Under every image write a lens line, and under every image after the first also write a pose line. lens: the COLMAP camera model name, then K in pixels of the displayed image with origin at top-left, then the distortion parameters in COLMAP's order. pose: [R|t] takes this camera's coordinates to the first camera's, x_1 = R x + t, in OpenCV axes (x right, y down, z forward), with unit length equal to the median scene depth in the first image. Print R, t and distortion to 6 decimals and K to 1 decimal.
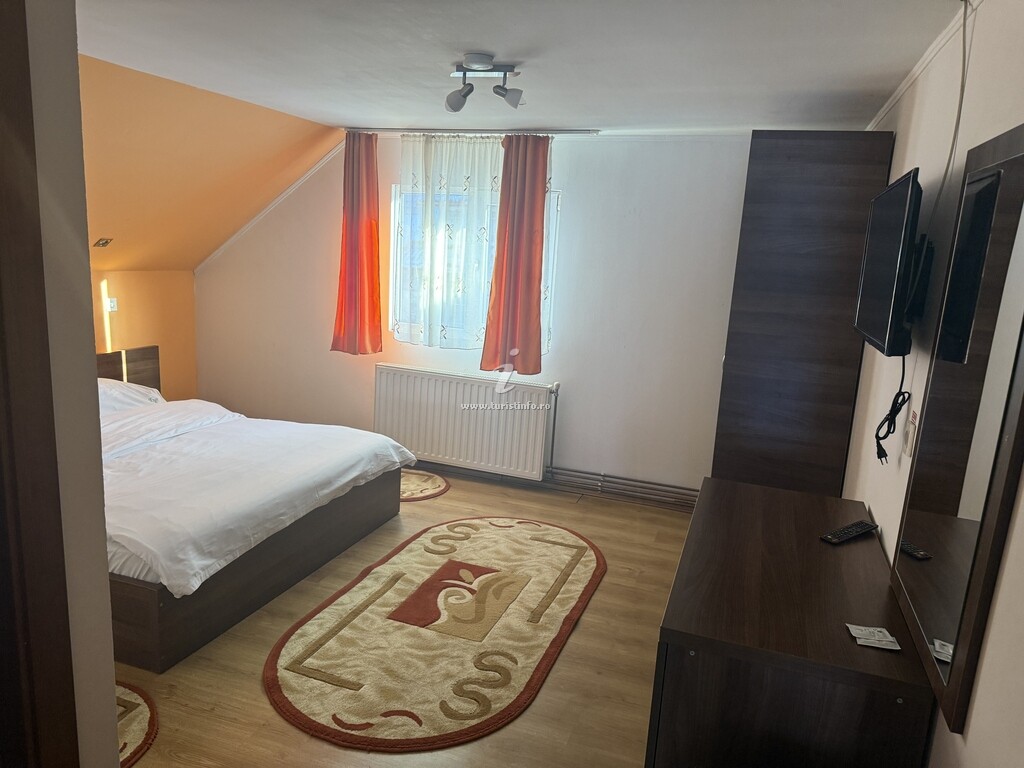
lens RADIAL K [[710.5, 0, 512.8], [0, 710.5, 385.9], [0, 0, 1]] dist [0.017775, -0.009169]
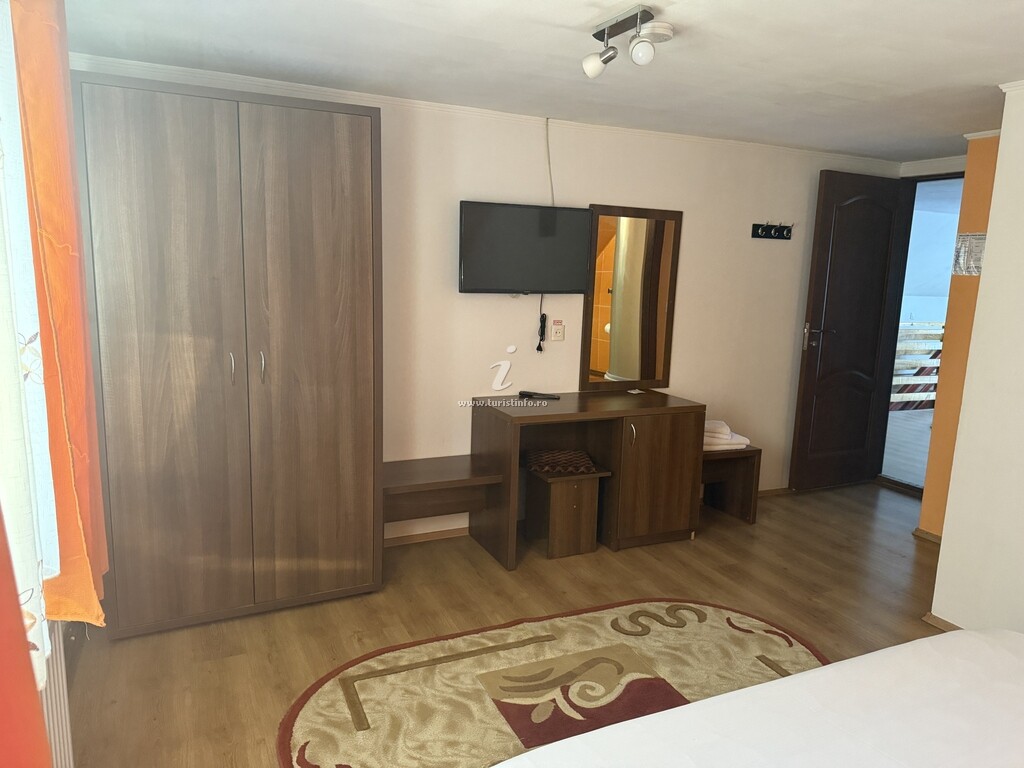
lens RADIAL K [[710.5, 0, 511.1], [0, 710.5, 384.1], [0, 0, 1]] dist [0.017775, -0.009169]
pose [[-0.684595, -0.212041, 0.697401, -0.518920], [0.066227, 0.934704, 0.349203, -0.320996], [-0.725909, 0.285249, -0.625851, 1.513240]]
